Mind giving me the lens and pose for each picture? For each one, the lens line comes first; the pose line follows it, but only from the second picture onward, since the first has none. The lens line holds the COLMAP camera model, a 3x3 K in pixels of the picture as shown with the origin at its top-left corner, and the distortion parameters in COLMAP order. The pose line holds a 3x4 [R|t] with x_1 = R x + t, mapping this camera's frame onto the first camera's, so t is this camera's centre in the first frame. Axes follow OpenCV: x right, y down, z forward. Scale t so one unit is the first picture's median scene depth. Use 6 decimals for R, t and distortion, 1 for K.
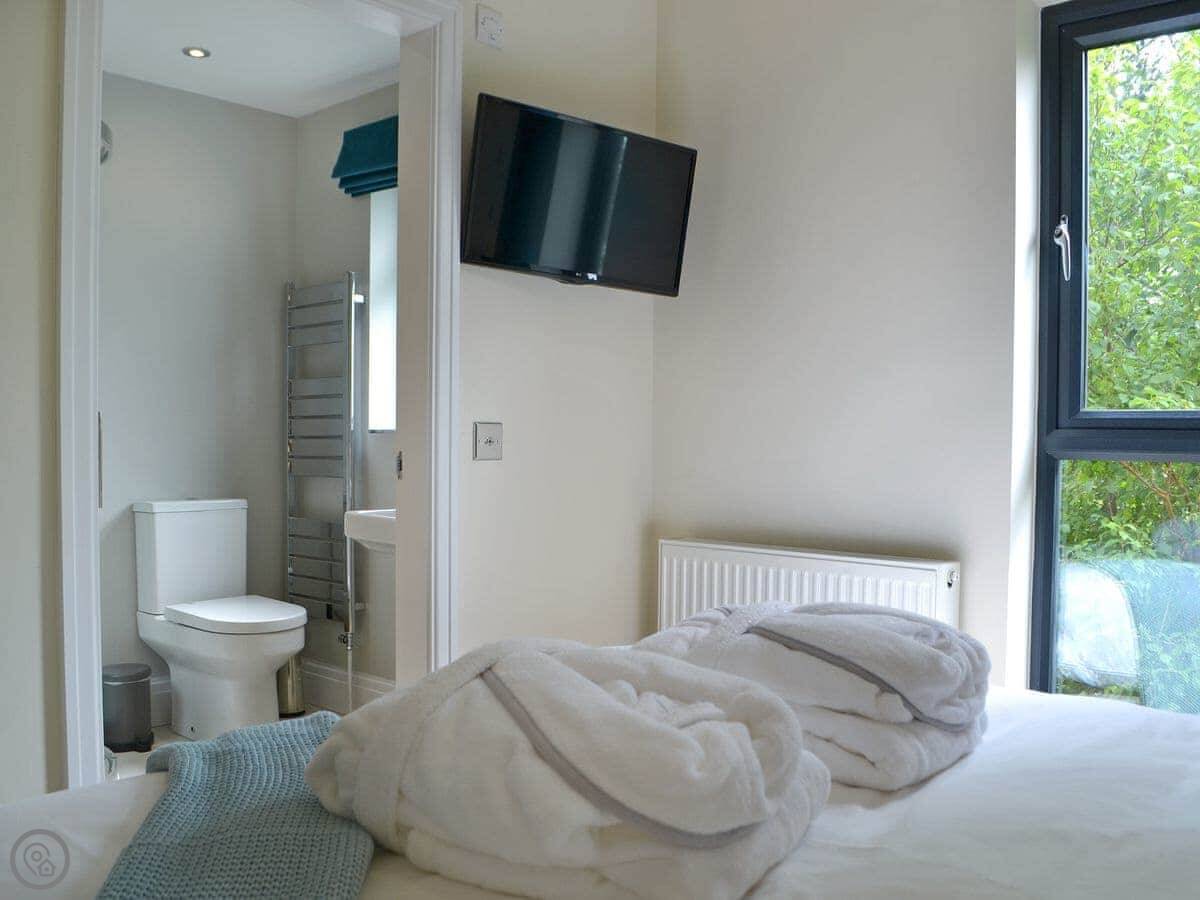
lens RADIAL K [[1073.7, 0, 600.8], [0, 1073.7, 474.3], [0, 0, 1]] dist [-0.005885, -0.157087]
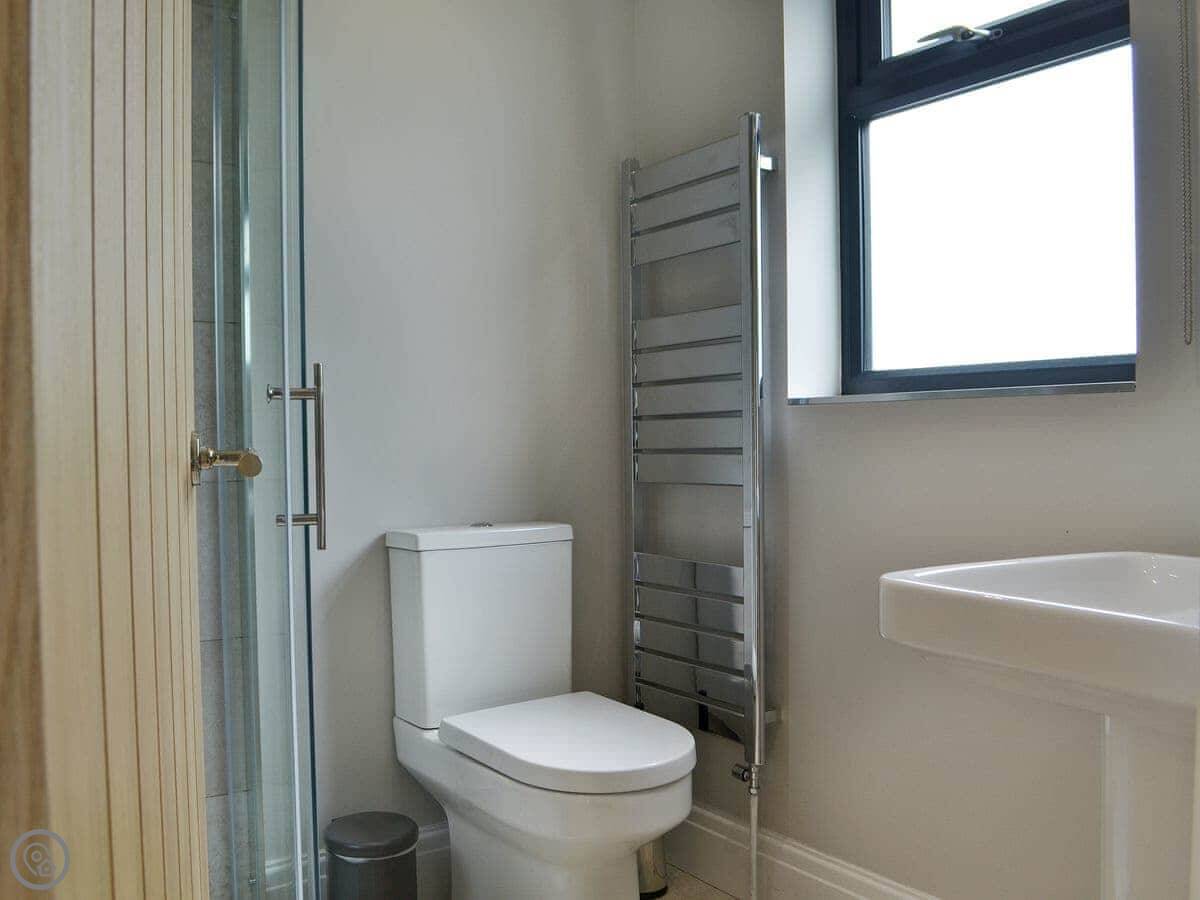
lens RADIAL K [[1073.7, 0, 600.8], [0, 1073.7, 474.3], [0, 0, 1]] dist [-0.005885, -0.157087]
pose [[0.974172, -0.011941, -0.225492, -0.185031], [0.012279, 0.999925, 0.000099, -0.003871], [0.225474, -0.002865, 0.974245, 0.440050]]
